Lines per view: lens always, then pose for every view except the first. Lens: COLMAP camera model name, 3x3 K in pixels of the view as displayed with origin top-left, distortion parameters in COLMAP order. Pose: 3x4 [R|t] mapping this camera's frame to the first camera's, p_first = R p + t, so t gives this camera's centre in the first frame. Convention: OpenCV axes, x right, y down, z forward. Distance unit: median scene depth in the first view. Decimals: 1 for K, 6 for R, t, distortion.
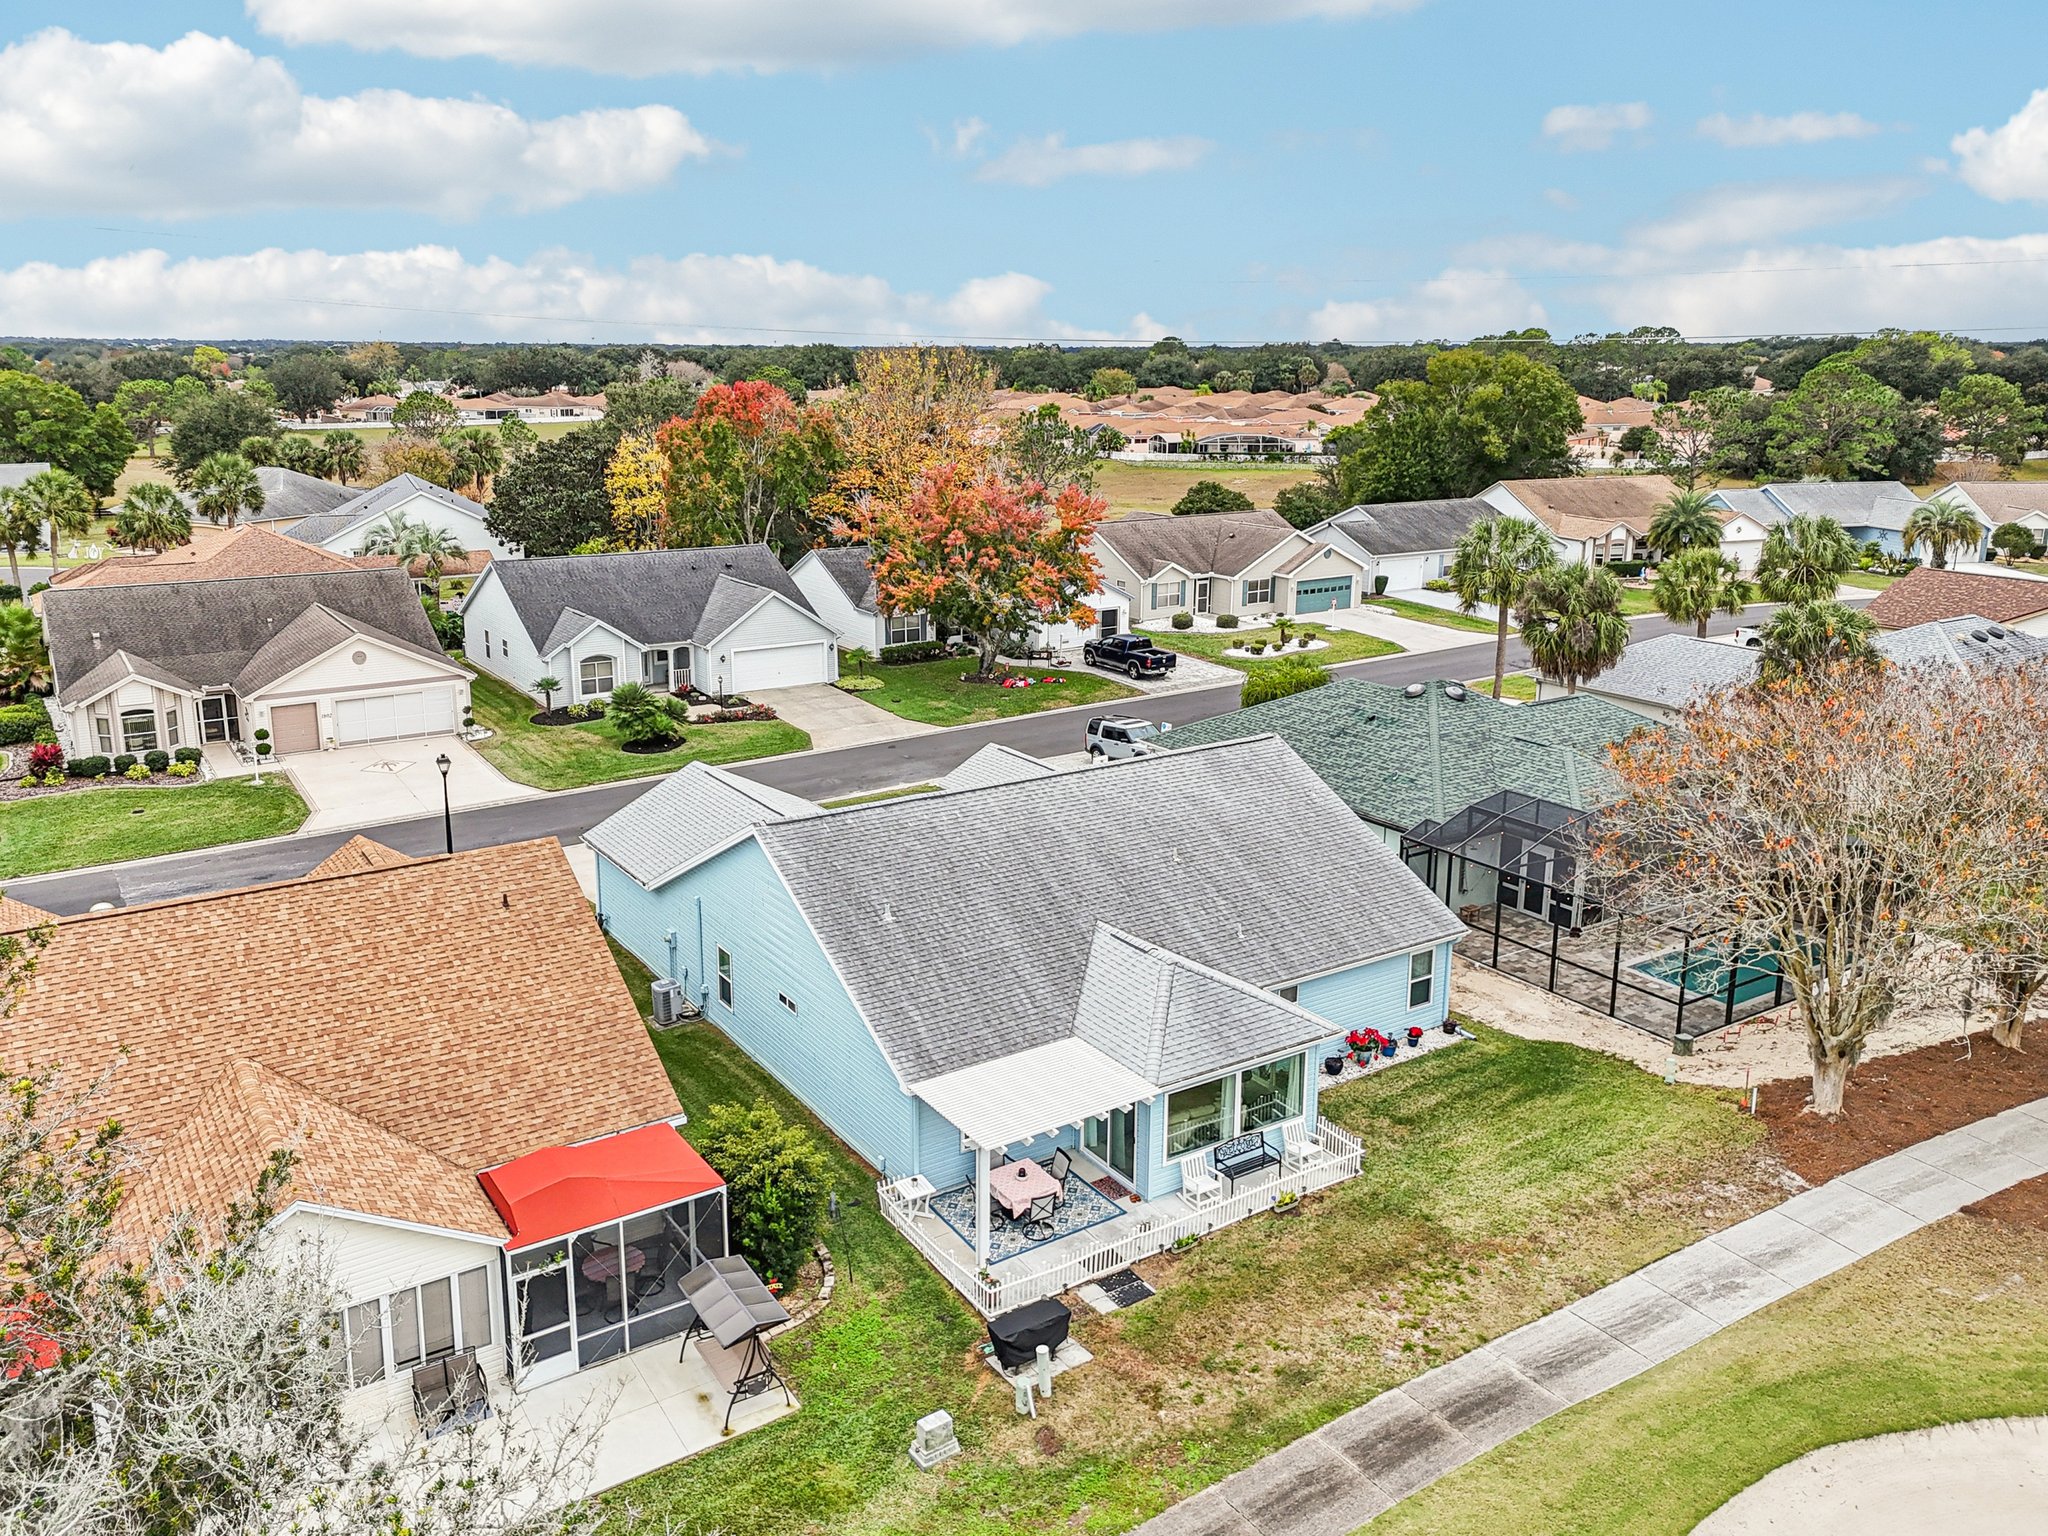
lens RADIAL K [[1610.7, 0, 1052.6], [0, 1610.7, 765.8], [0, 0, 1]] dist [0.051918, -0.004202]
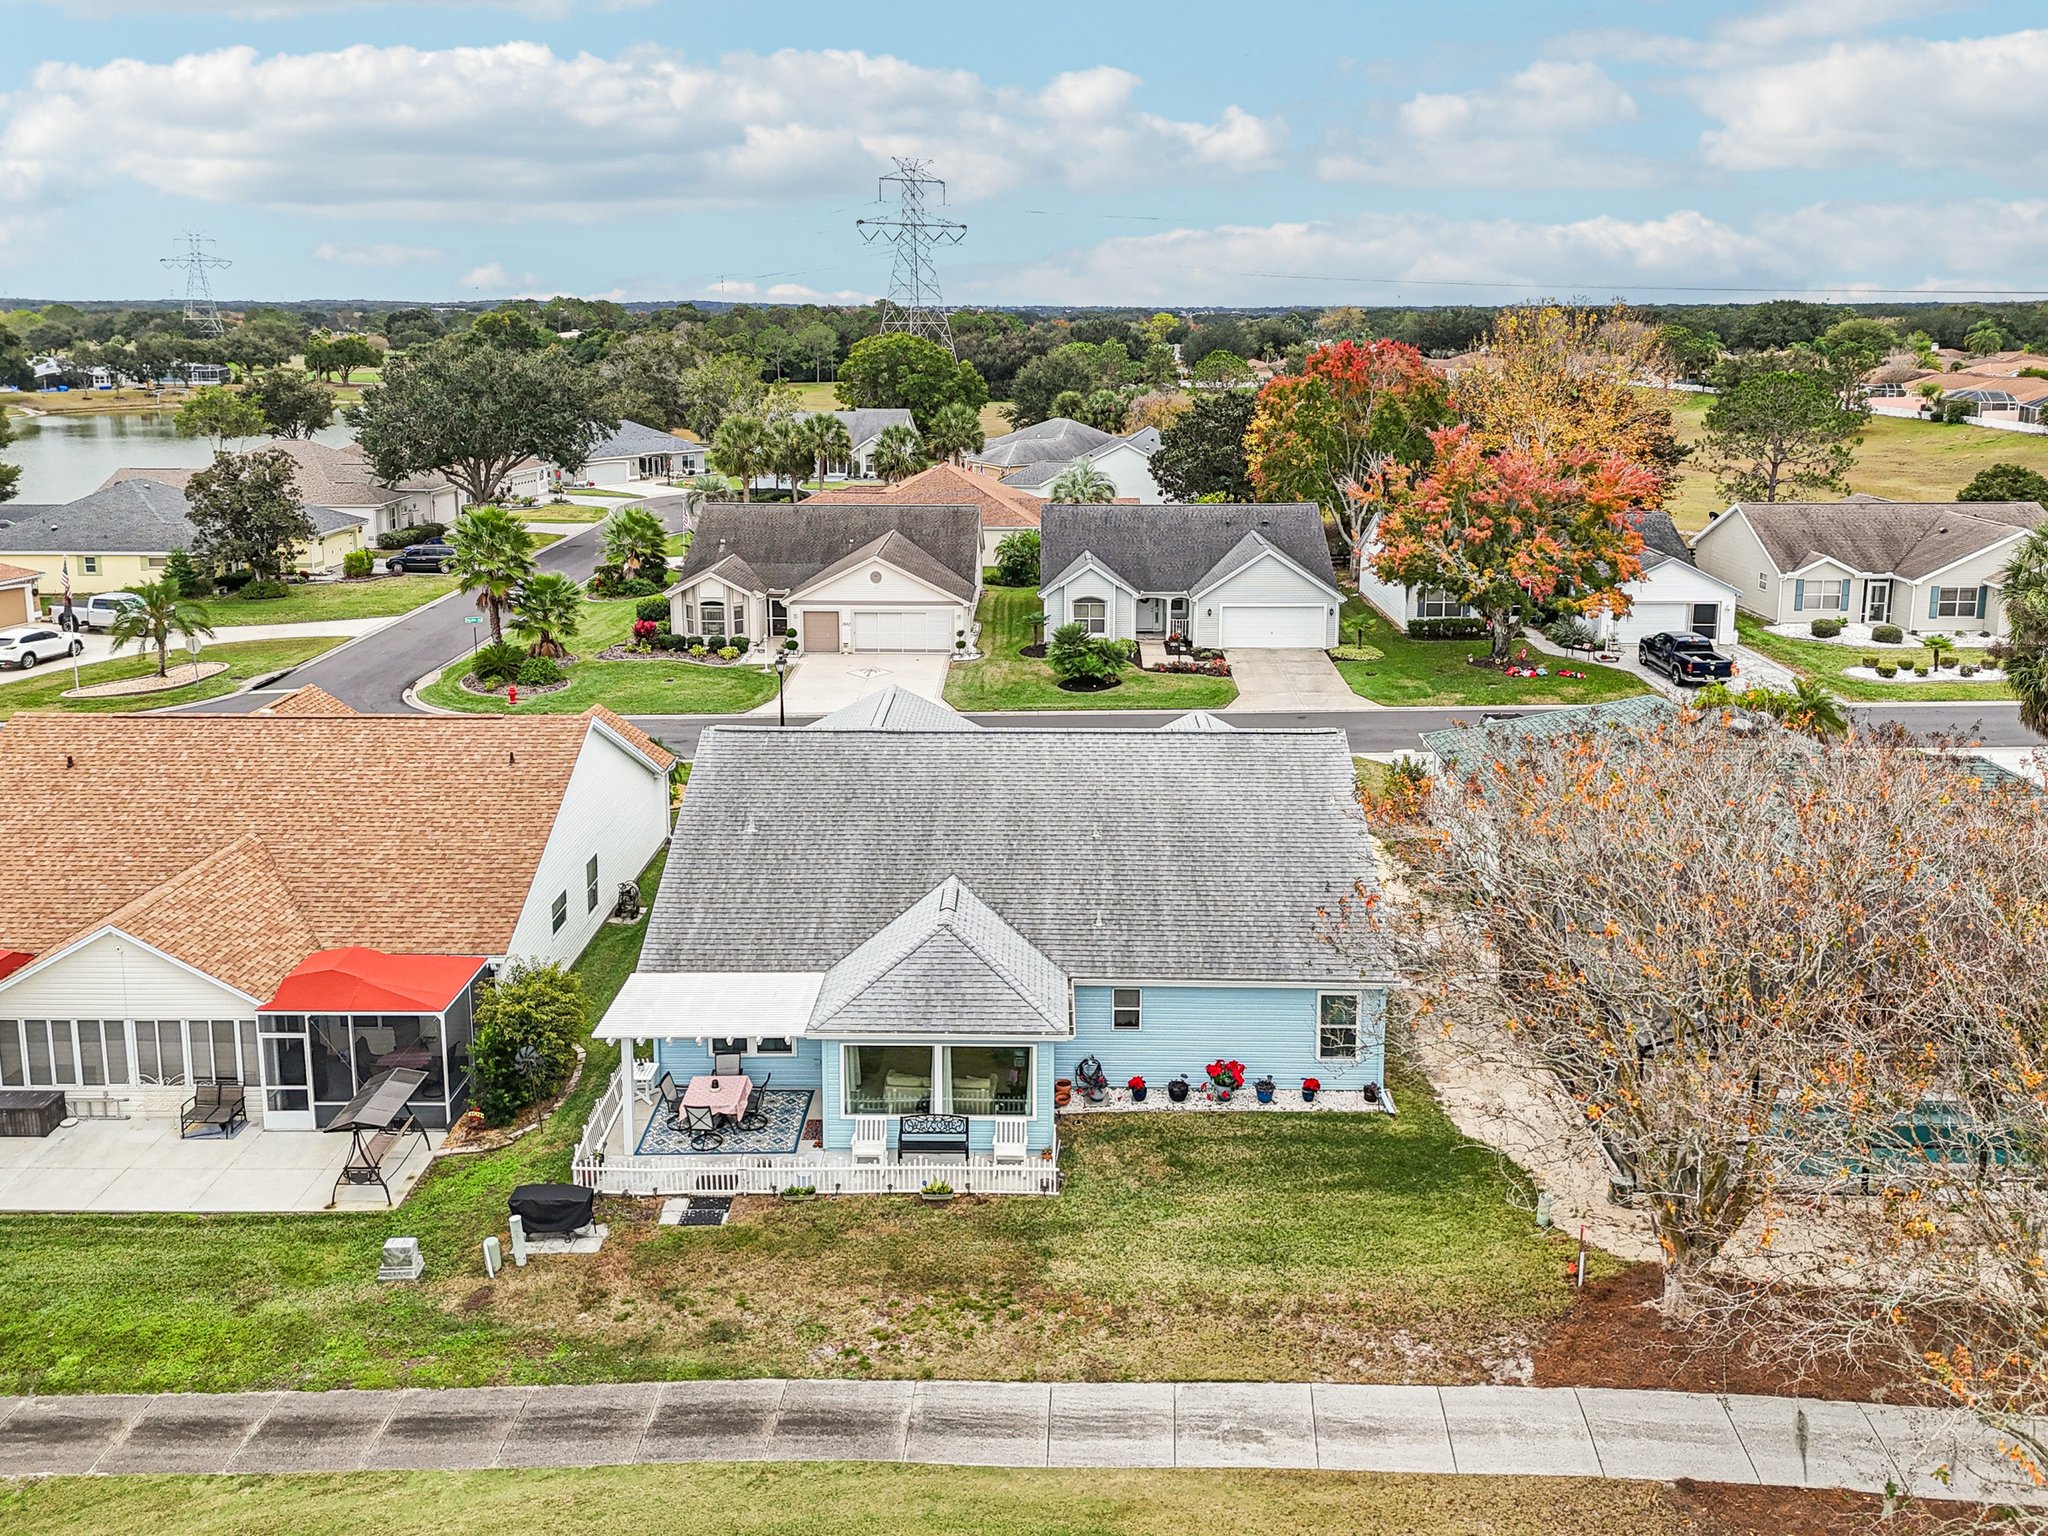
lens RADIAL K [[1619.5, 0, 1024.0], [0, 1619.5, 768.0], [0, 0, 1]] dist [0.098342, -0.151665]
pose [[0.812190, 0.152500, -0.563109, 0.652039], [-0.141593, 0.987898, 0.063317, -0.040405], [0.565950, 0.028307, 0.823954, 0.226286]]
